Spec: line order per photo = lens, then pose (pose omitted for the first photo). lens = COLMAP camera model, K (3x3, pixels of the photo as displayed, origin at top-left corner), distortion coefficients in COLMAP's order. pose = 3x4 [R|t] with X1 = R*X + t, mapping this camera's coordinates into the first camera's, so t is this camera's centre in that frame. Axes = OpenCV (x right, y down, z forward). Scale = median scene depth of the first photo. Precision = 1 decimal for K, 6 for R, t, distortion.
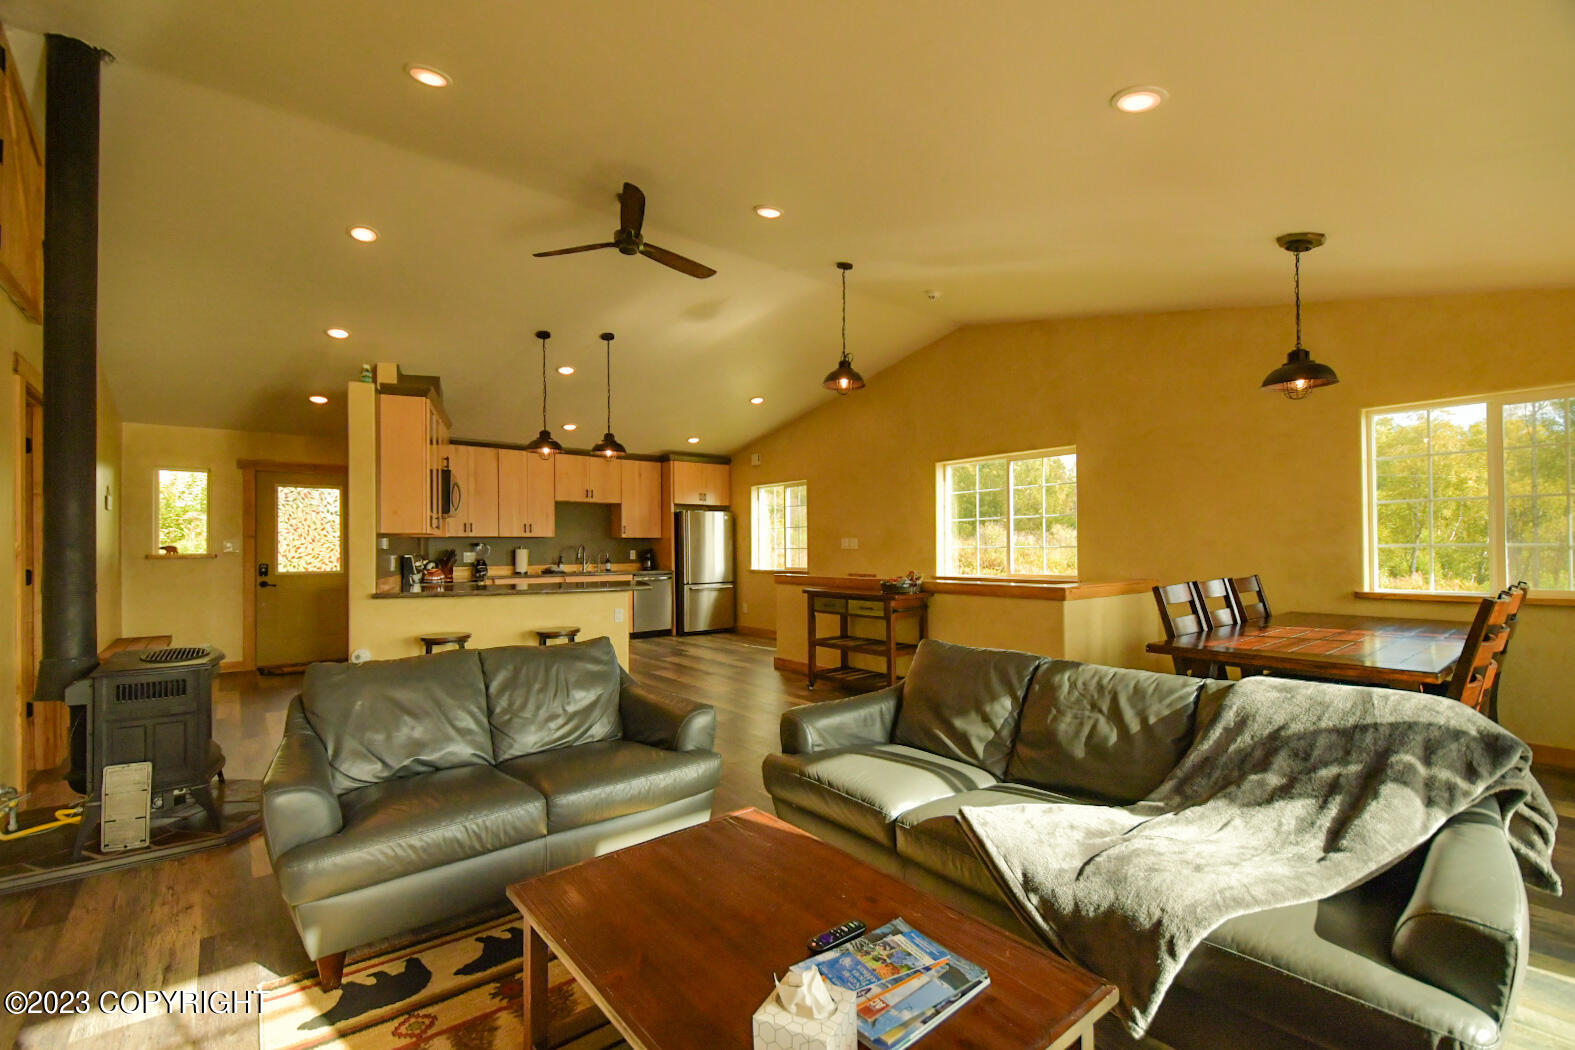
lens RADIAL K [[693.0, 0, 776.1], [0, 693.0, 539.5], [0, 0, 1]] dist [0.021226, -0.010030]
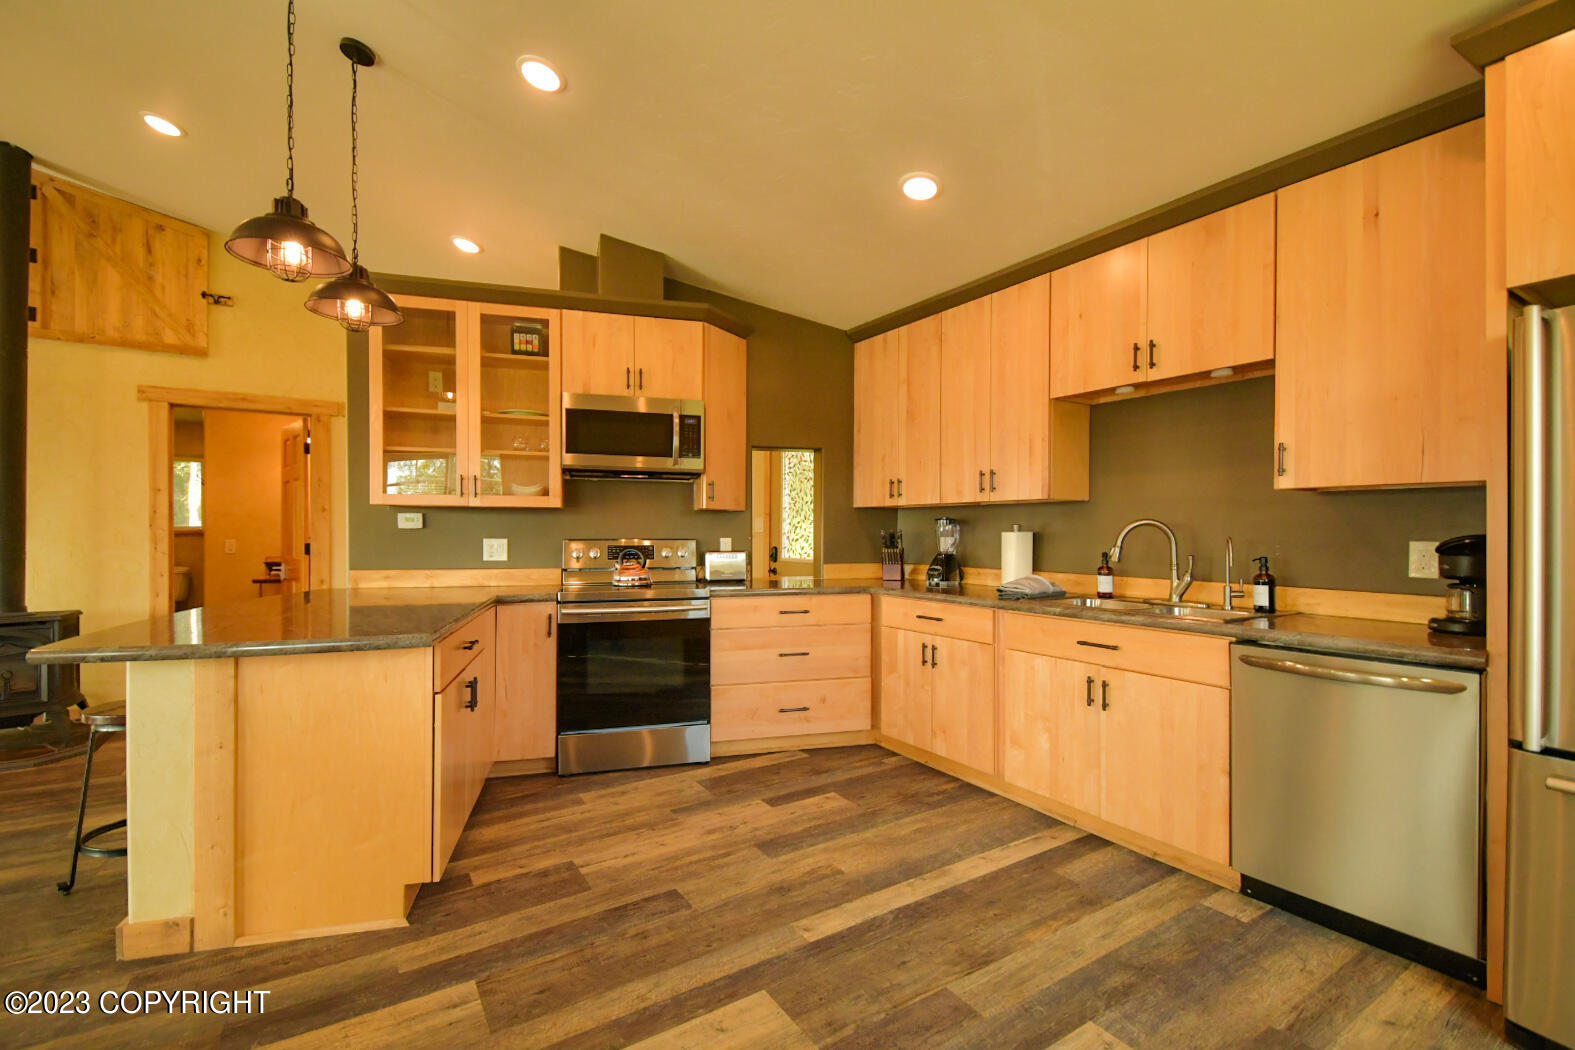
lens RADIAL K [[693.0, 0, 777.4], [0, 693.0, 537.0], [0, 0, 1]] dist [0.021226, -0.010030]
pose [[-0.132274, 0.012795, -0.991131, 0.066764], [0.008576, 0.999894, 0.011764, 0.010914], [0.991176, -0.006944, -0.132370, 0.903777]]
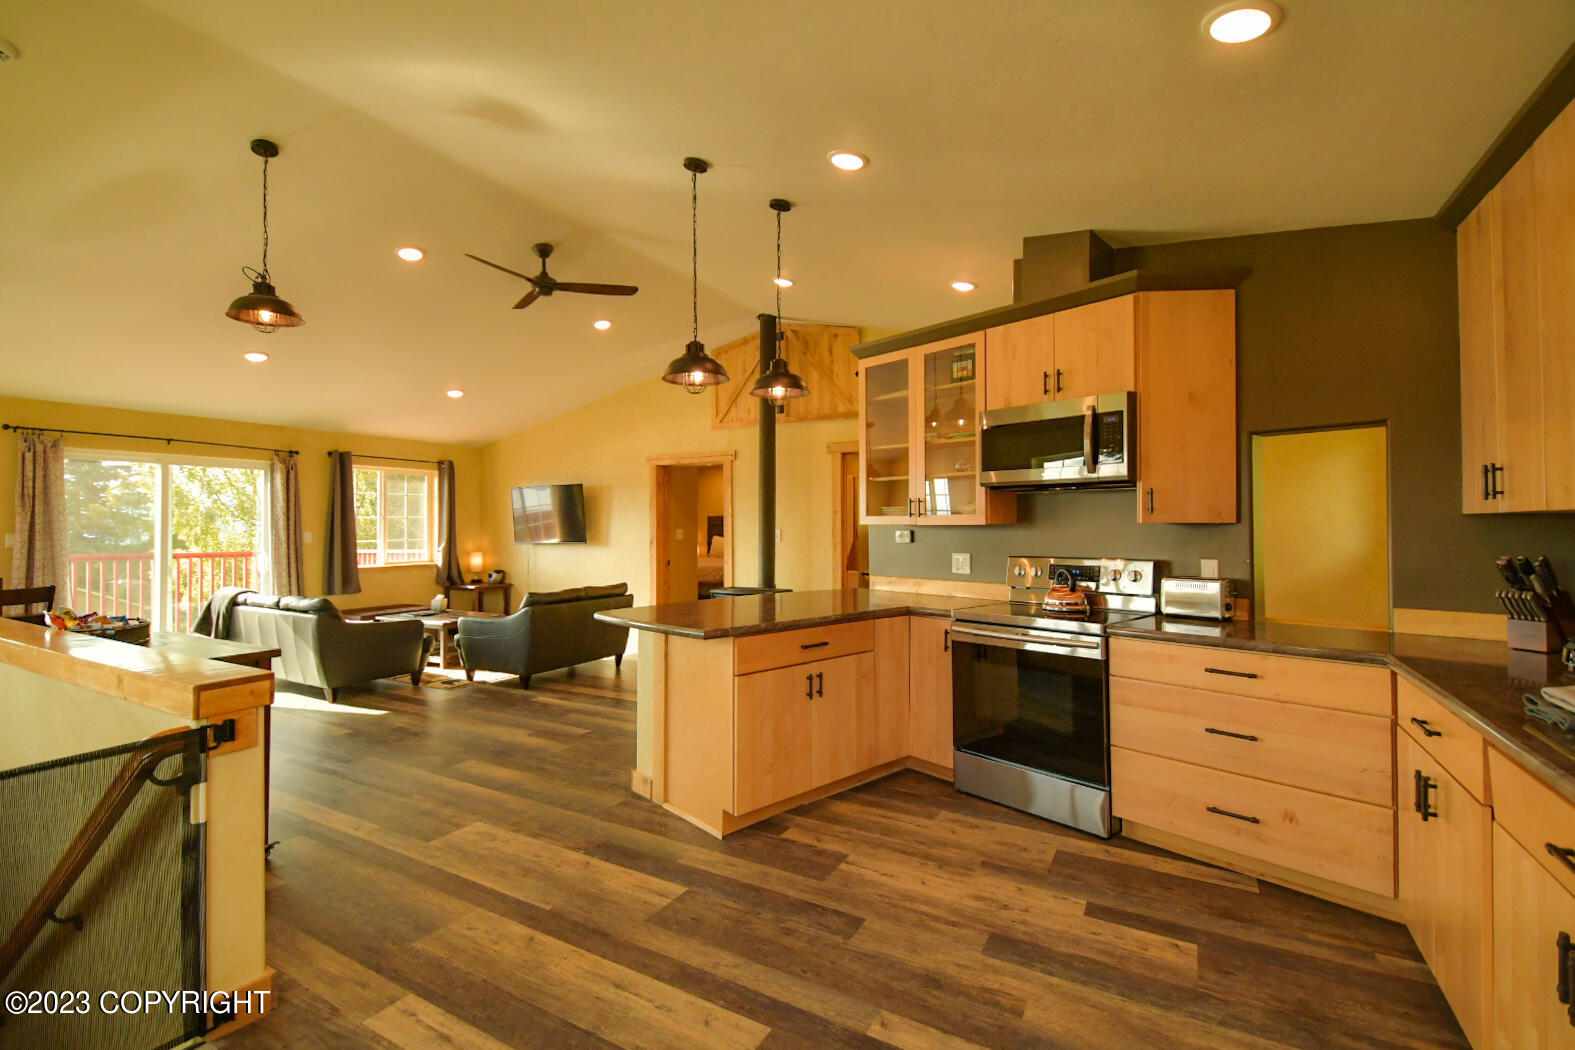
lens RADIAL K [[693.0, 0, 770.4], [0, 693.0, 515.1], [0, 0, 1]] dist [0.021226, -0.010030]
pose [[-0.945412, 0.004750, -0.325844, -0.071371], [0.013261, 0.999626, -0.023903, -0.000889], [0.325608, -0.026920, -0.945121, 1.076216]]
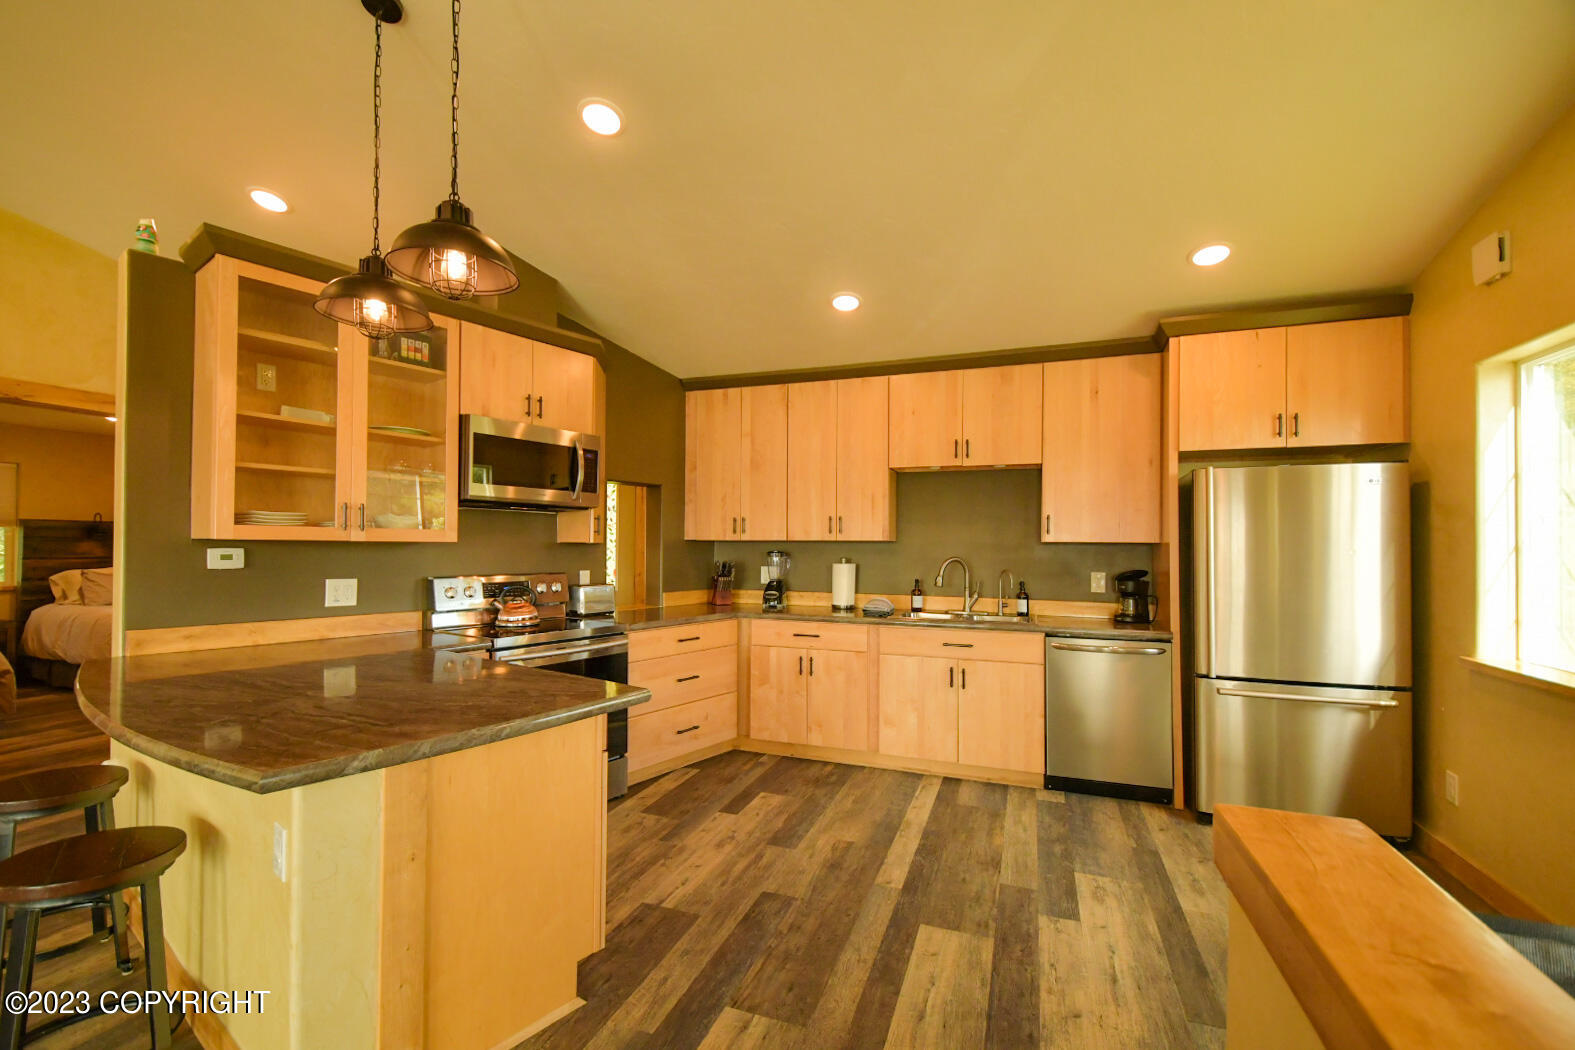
lens RADIAL K [[693.0, 0, 777.7], [0, 693.0, 534.8], [0, 0, 1]] dist [0.021226, -0.010030]
pose [[0.496820, -0.003152, -0.867848, 0.076503], [-0.000668, 0.999992, -0.004014, -0.005962], [0.867853, 0.002574, 0.496814, 0.680076]]
